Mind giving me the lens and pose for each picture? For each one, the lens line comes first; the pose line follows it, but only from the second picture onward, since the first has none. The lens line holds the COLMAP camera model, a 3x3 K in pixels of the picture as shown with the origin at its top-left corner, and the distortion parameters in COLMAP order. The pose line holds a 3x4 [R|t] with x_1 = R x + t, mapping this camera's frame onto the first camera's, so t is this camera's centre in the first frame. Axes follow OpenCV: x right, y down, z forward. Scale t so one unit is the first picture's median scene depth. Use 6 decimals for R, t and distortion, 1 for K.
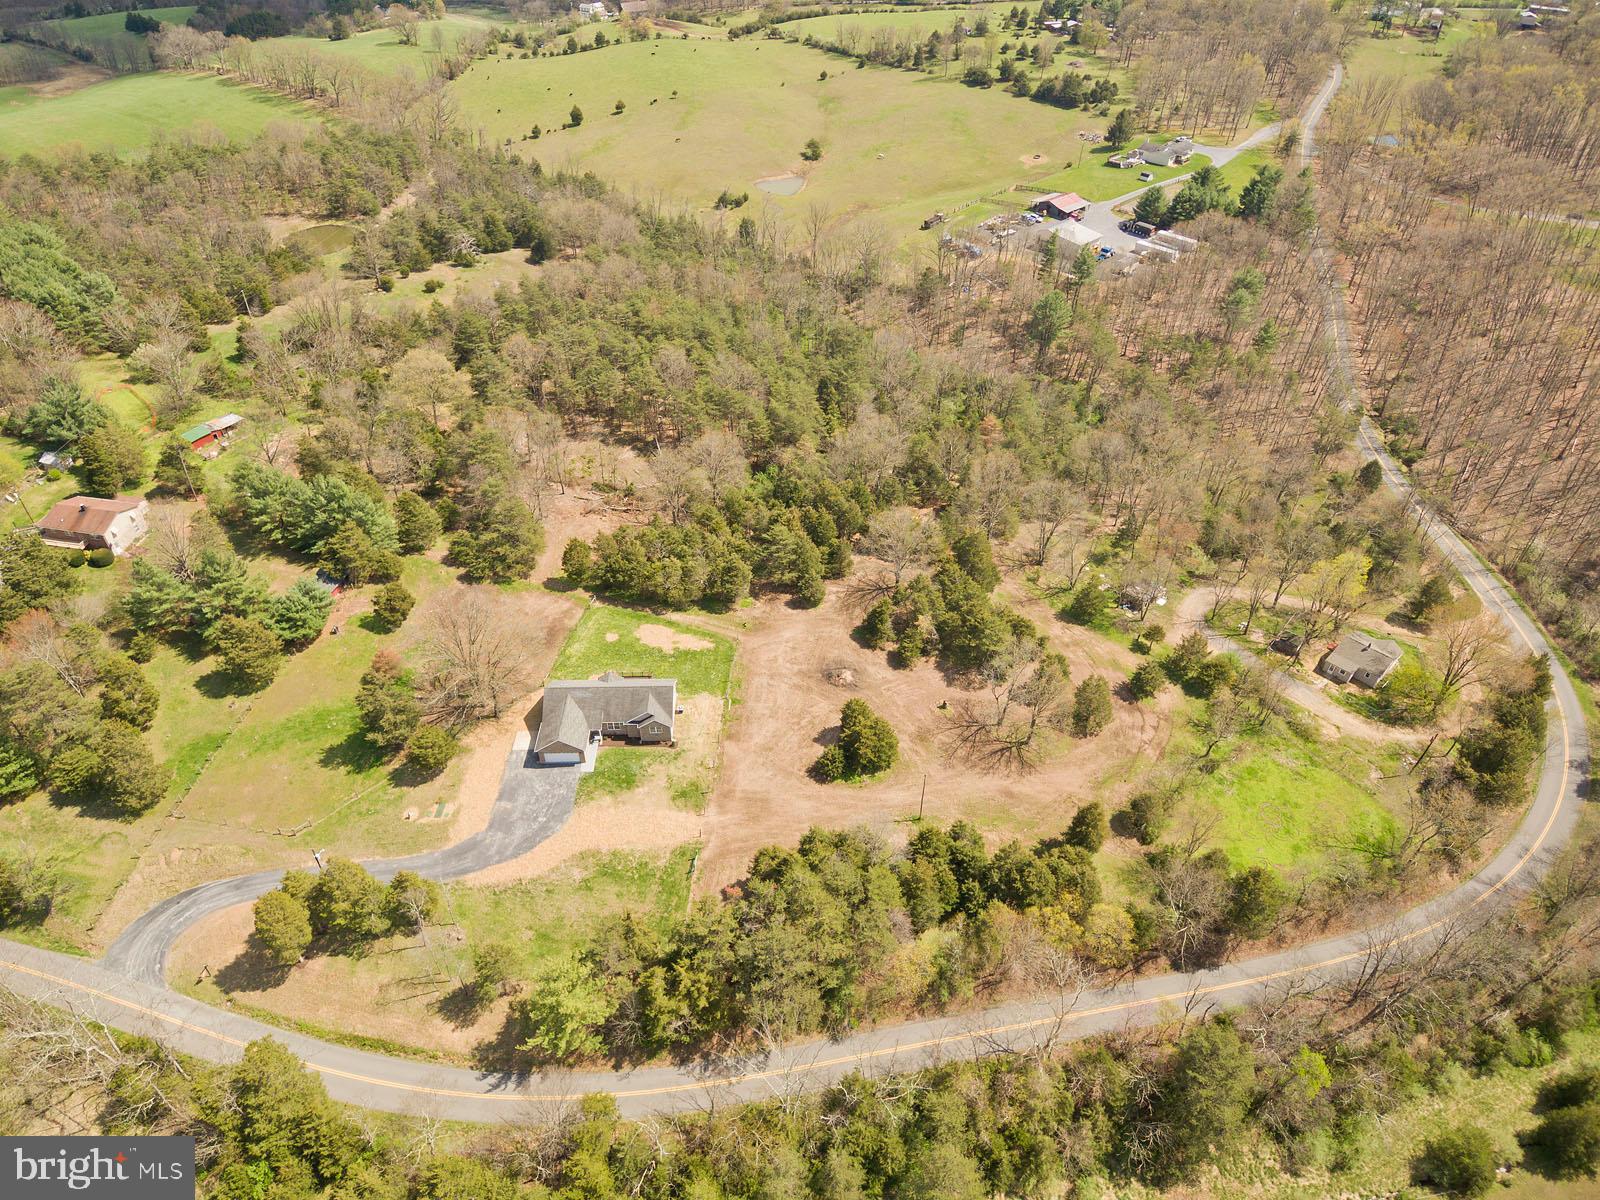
lens RADIAL K [[960.7, 0, 800.0], [0, 960.7, 600.0], [0, 0, 1]] dist [0.091060, -0.114396]
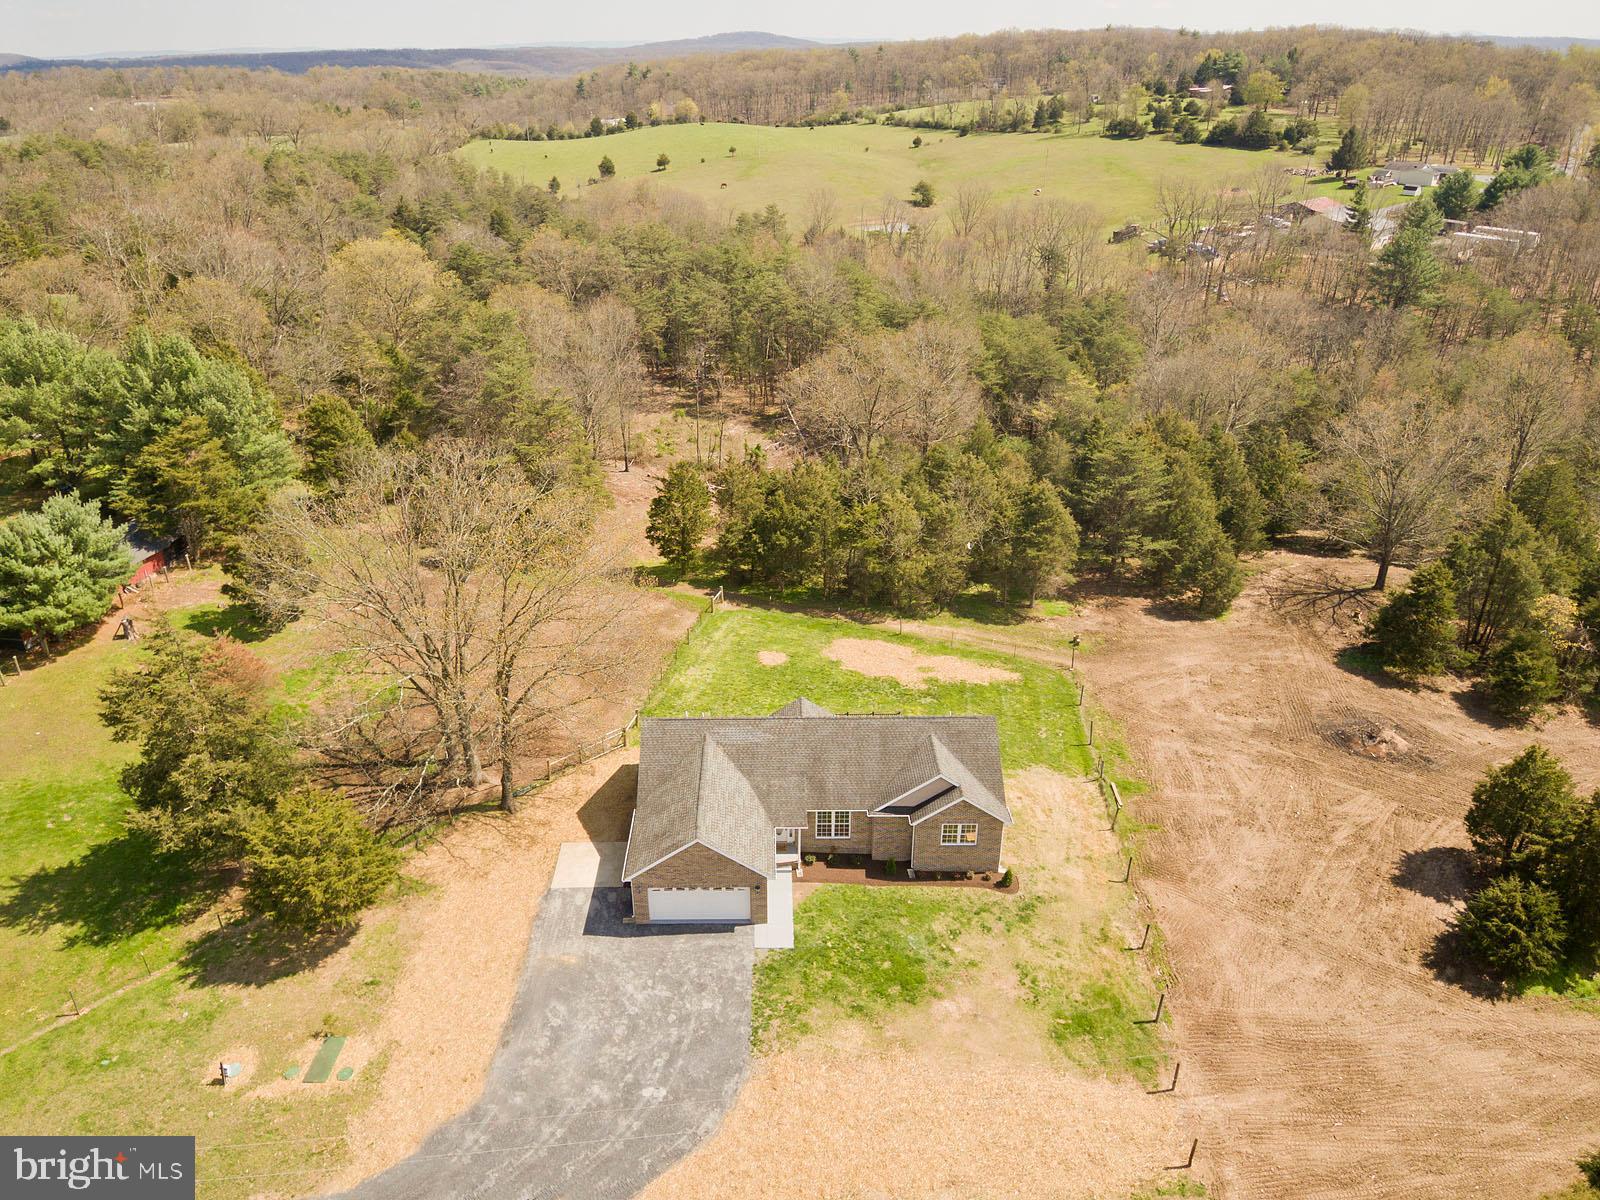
lens RADIAL K [[1127.6, 0, 760.5], [0, 1127.6, 650.5], [0, 0, 1]] dist [0.097722, -0.144663]
pose [[0.999001, -0.007992, -0.043968, -0.191569], [-0.001255, 0.978473, -0.206373, 0.146190], [0.044671, 0.206222, 0.977485, 0.555744]]
